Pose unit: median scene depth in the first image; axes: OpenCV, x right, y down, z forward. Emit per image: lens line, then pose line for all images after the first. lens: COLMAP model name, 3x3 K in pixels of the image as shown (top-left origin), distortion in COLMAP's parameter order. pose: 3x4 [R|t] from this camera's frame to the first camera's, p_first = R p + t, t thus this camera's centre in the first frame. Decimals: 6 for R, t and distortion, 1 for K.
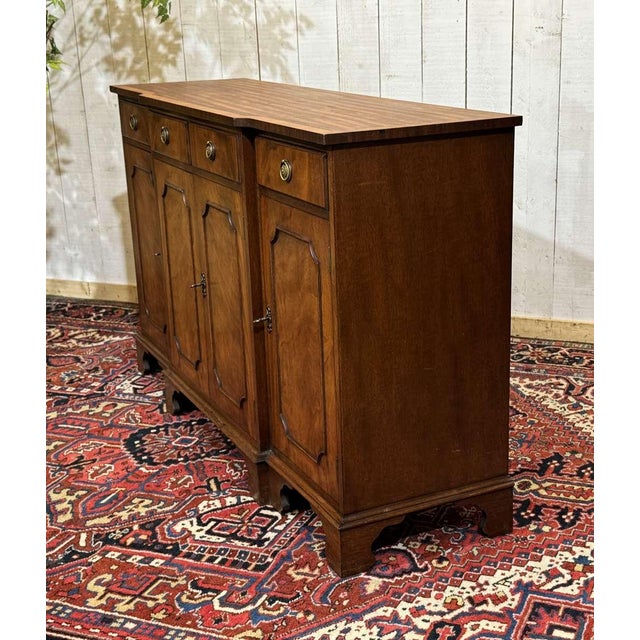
lens RADIAL K [[1065.2, 0, 344.1], [0, 1065.2, 333.2], [0, 0, 1]] dist [0.127510, -0.090298]
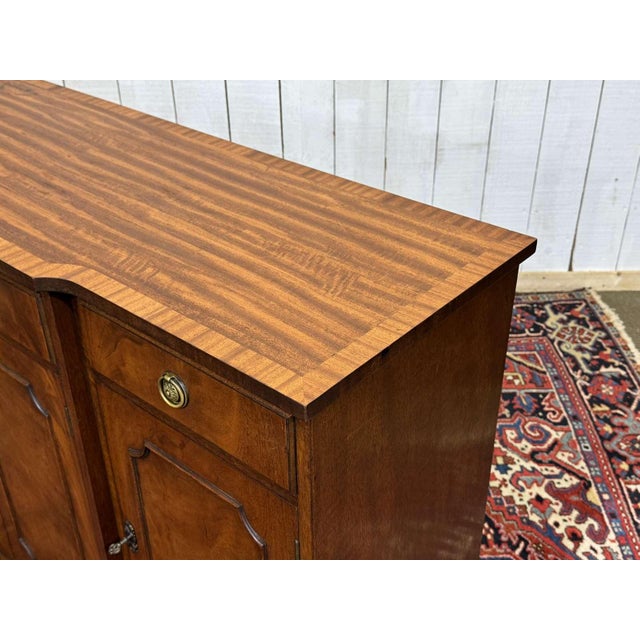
lens RADIAL K [[800.0, 0, 320.7], [0, 800.0, 328.7], [0, 0, 1]] dist [0.216557, -0.579789]
pose [[0.920972, -0.194922, 0.337365, -0.097094], [0.099846, 0.955022, 0.279221, -0.238247], [-0.376617, -0.223470, 0.899011, 0.490005]]
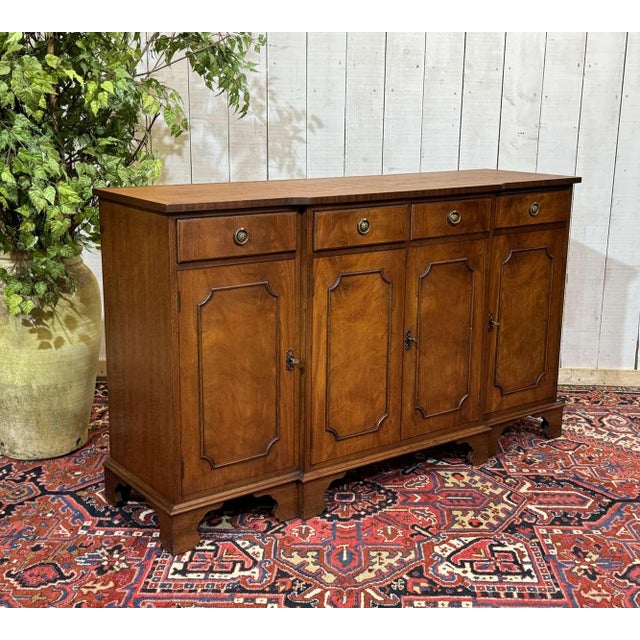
lens RADIAL K [[939.7, 0, 343.3], [0, 939.7, 320.5], [0, 0, 1]] dist [0.191085, -0.416600]
pose [[0.924549, -0.041471, 0.378800, -0.566847], [0.068560, 0.995942, -0.058300, -0.024204], [-0.374845, 0.079871, 0.923640, 0.107657]]
